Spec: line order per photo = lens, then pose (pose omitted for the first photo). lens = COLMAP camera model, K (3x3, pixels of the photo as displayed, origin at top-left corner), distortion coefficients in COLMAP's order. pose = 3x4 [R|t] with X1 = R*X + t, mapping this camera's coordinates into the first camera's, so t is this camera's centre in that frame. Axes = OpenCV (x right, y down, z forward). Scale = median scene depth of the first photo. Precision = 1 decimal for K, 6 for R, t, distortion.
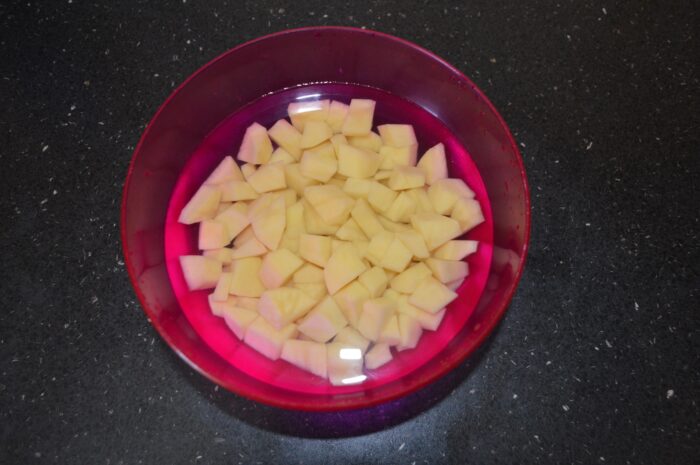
lens RADIAL K [[545.9, 0, 351.2], [0, 545.9, 232.5], [0, 0, 1]] dist [0.008754, 0.001791]
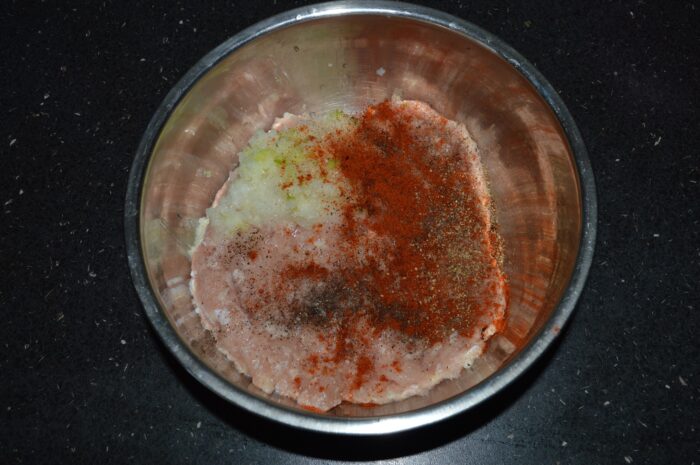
lens RADIAL K [[721.5, 0, 349.2], [0, 721.5, 232.4], [0, 0, 1]] dist [-0.010880, 0.000000]
pose [[0.999615, 0.019119, -0.020132, -0.003177], [-0.018894, 0.999757, 0.011321, -0.026848], [0.020343, -0.010936, 0.999733, -0.096311]]
